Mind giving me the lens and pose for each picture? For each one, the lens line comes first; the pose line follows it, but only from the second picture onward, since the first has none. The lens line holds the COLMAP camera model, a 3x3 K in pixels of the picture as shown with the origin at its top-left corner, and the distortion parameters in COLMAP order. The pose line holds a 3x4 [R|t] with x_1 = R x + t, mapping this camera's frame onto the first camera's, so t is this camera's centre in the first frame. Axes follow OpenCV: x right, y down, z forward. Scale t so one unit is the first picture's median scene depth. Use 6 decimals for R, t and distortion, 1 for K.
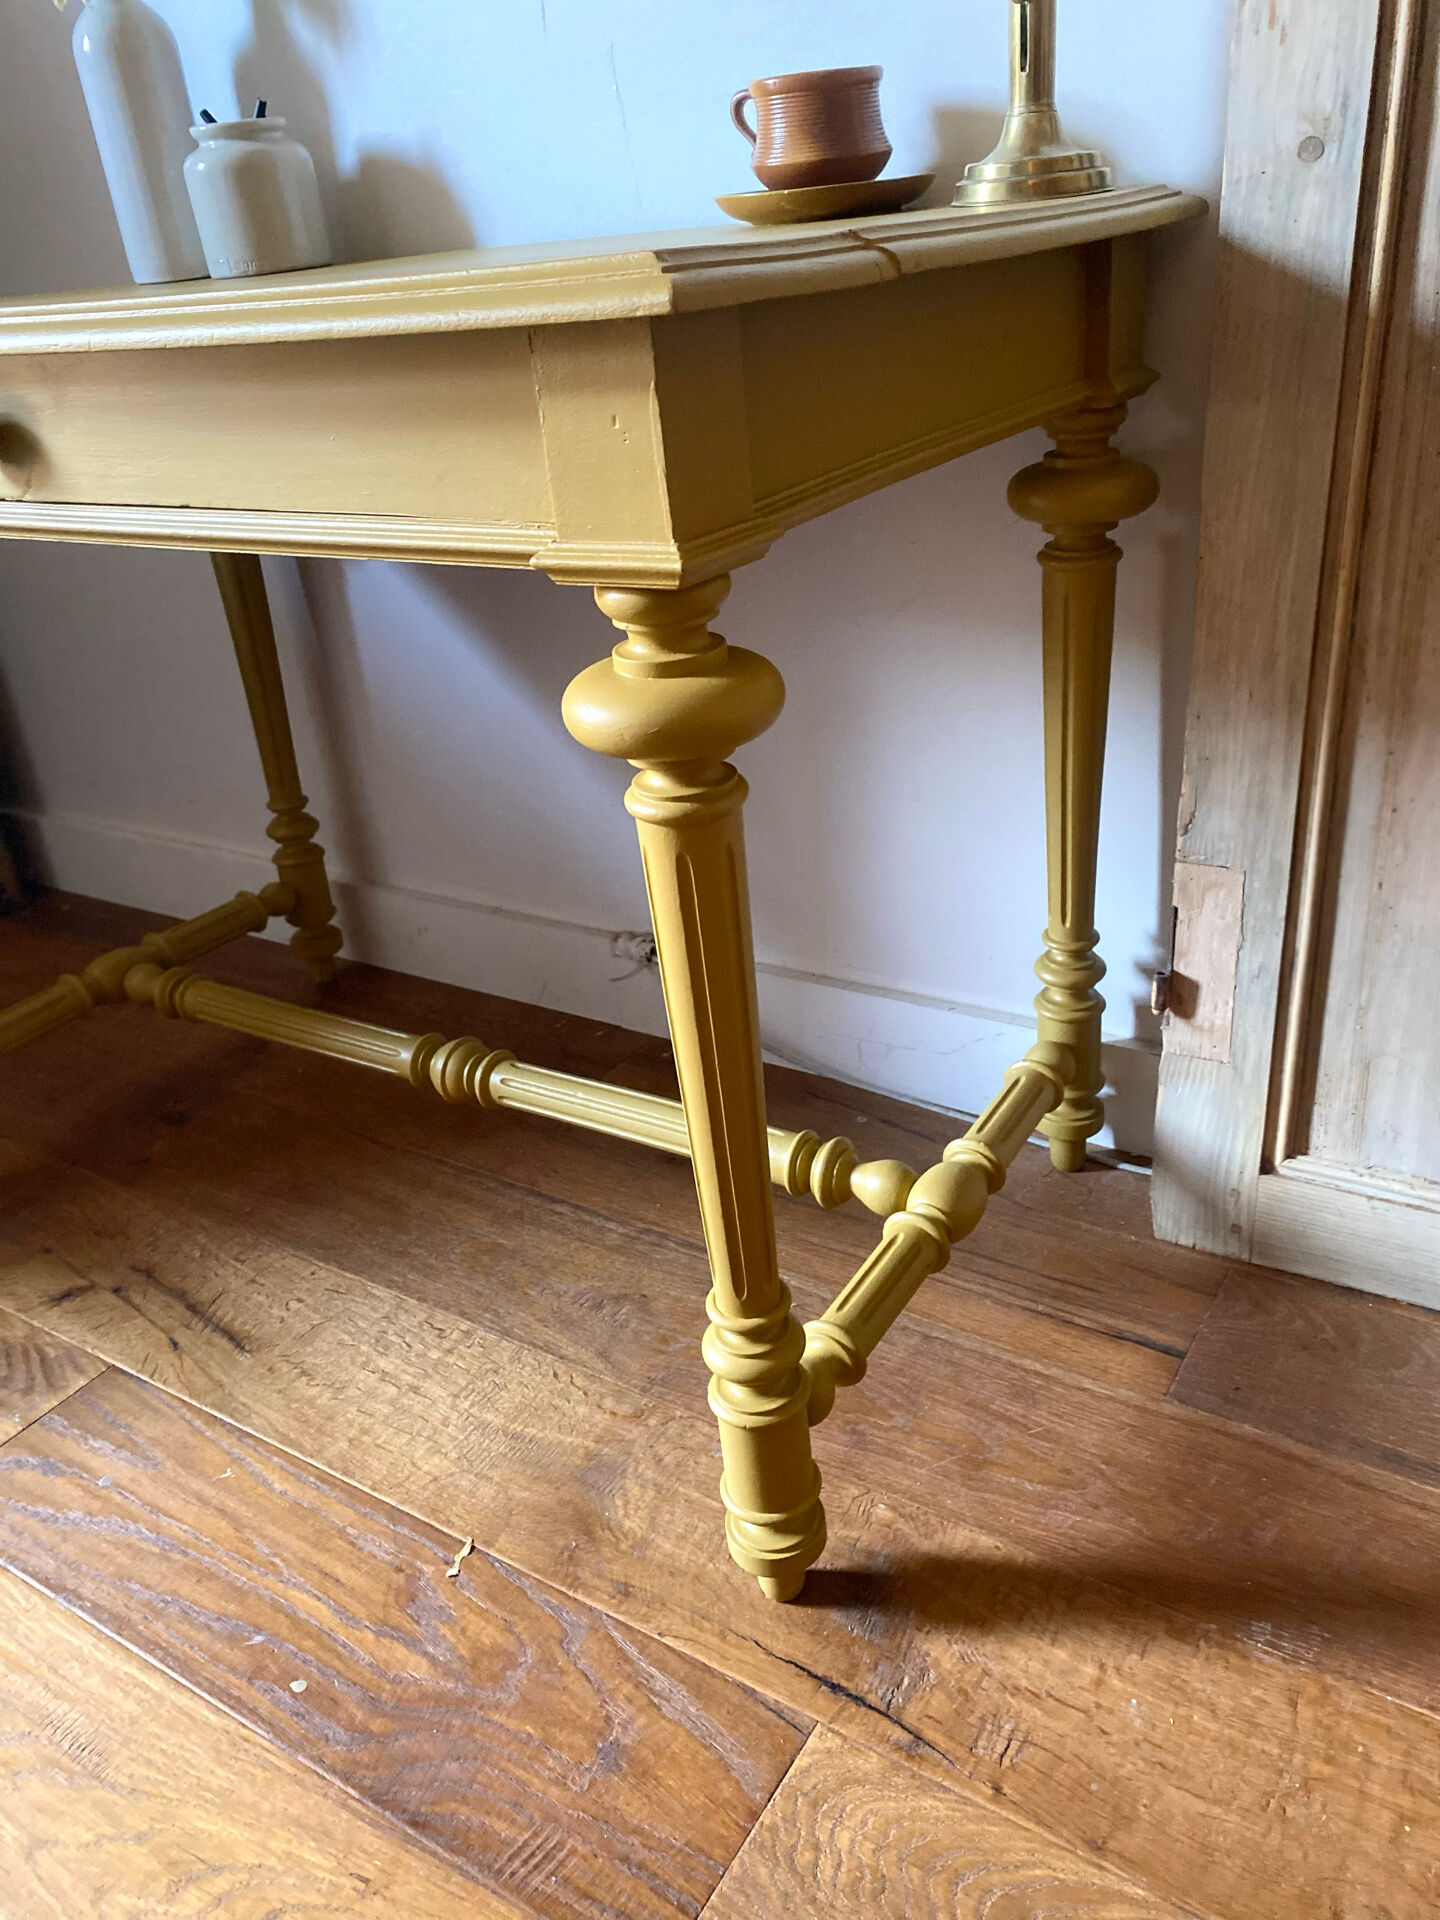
lens RADIAL K [[1485.5, 0, 736.1], [0, 1485.5, 956.2], [0, 0, 1]] dist [0.015209, -0.015081]
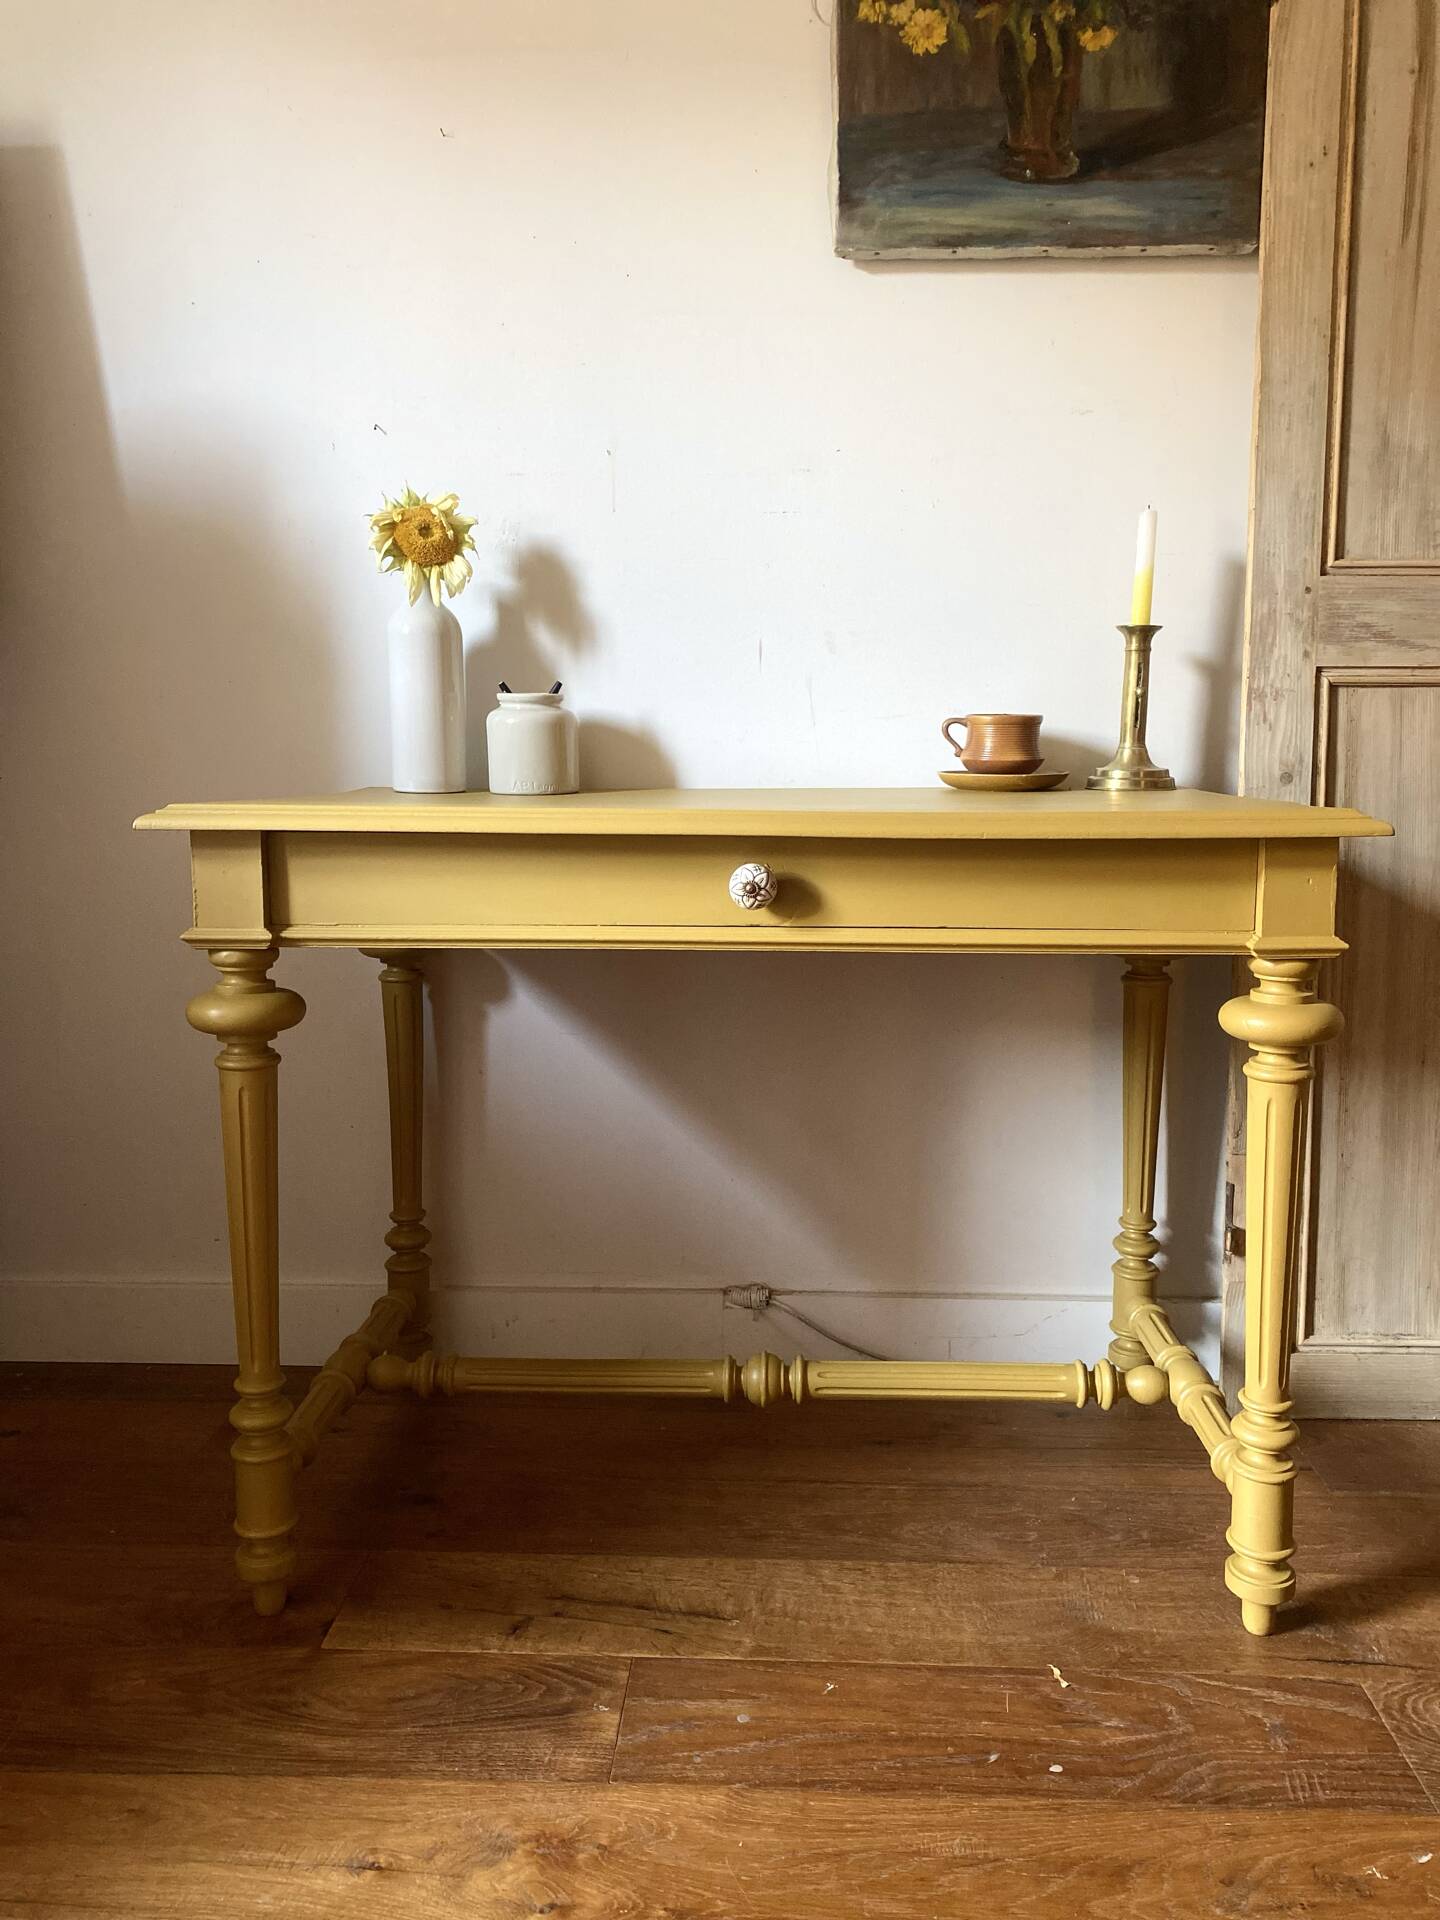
lens RADIAL K [[1485.5, 0, 733.1], [0, 1485.5, 943.5], [0, 0, 1]] dist [0.015209, -0.015081]
pose [[0.865232, 0.016666, 0.501094, -1.027389], [0.156224, 0.940728, -0.301039, 0.127683], [-0.476410, 0.338751, 0.811345, -0.162192]]
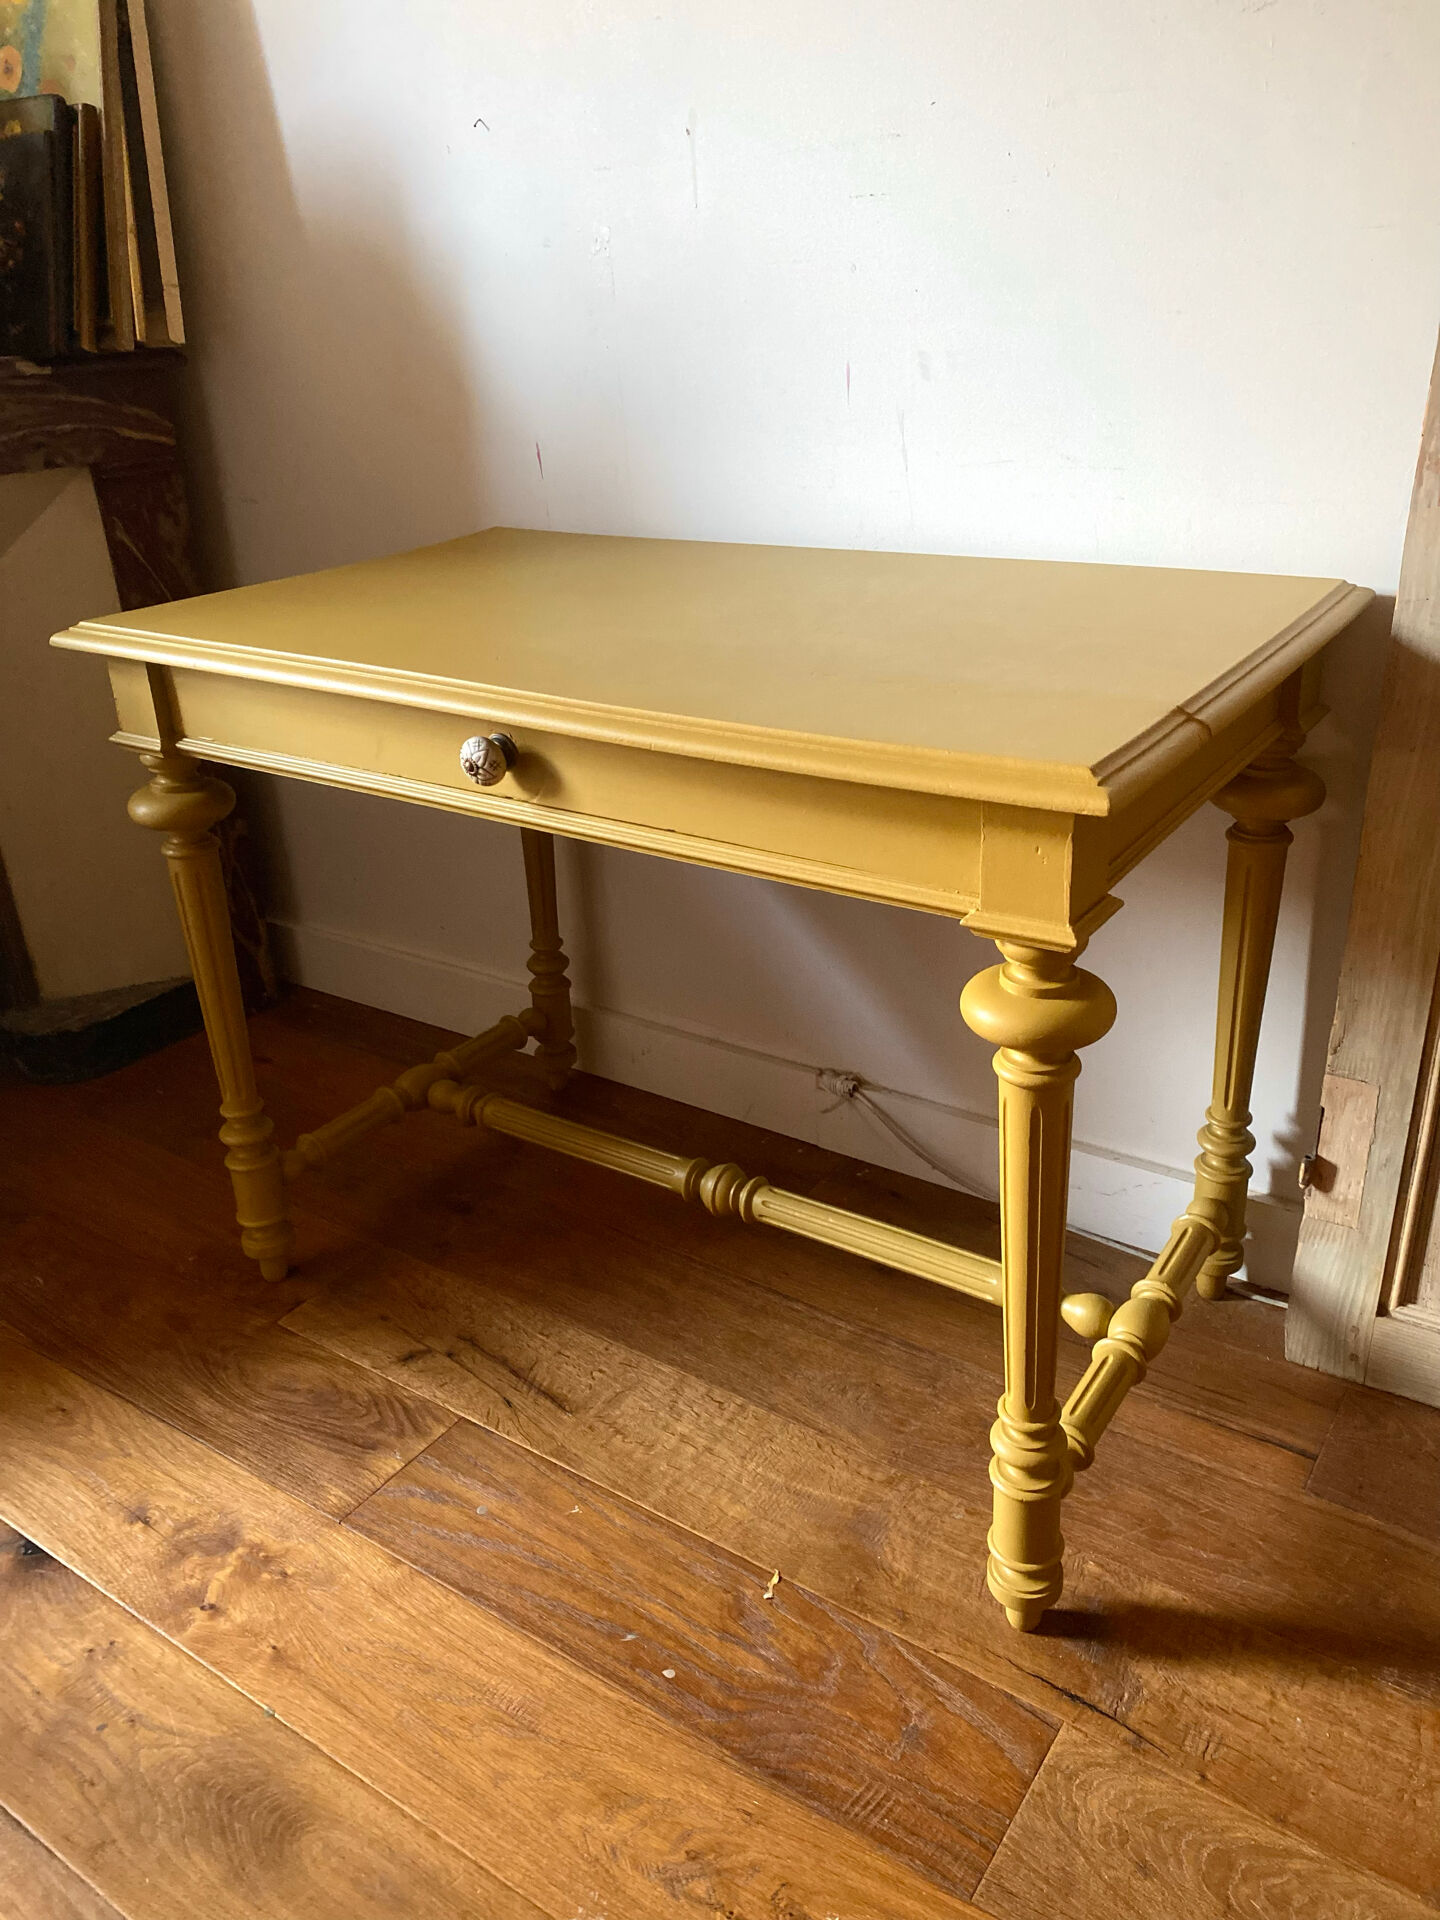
lens RADIAL K [[1485.5, 0, 719.5], [0, 1485.5, 948.7], [0, 0, 1]] dist [0.015209, -0.015081]
pose [[0.998666, 0.047644, -0.019898, -0.212096], [-0.048221, 0.998399, -0.029560, -0.109128], [0.018458, 0.030480, 0.999365, -0.311727]]
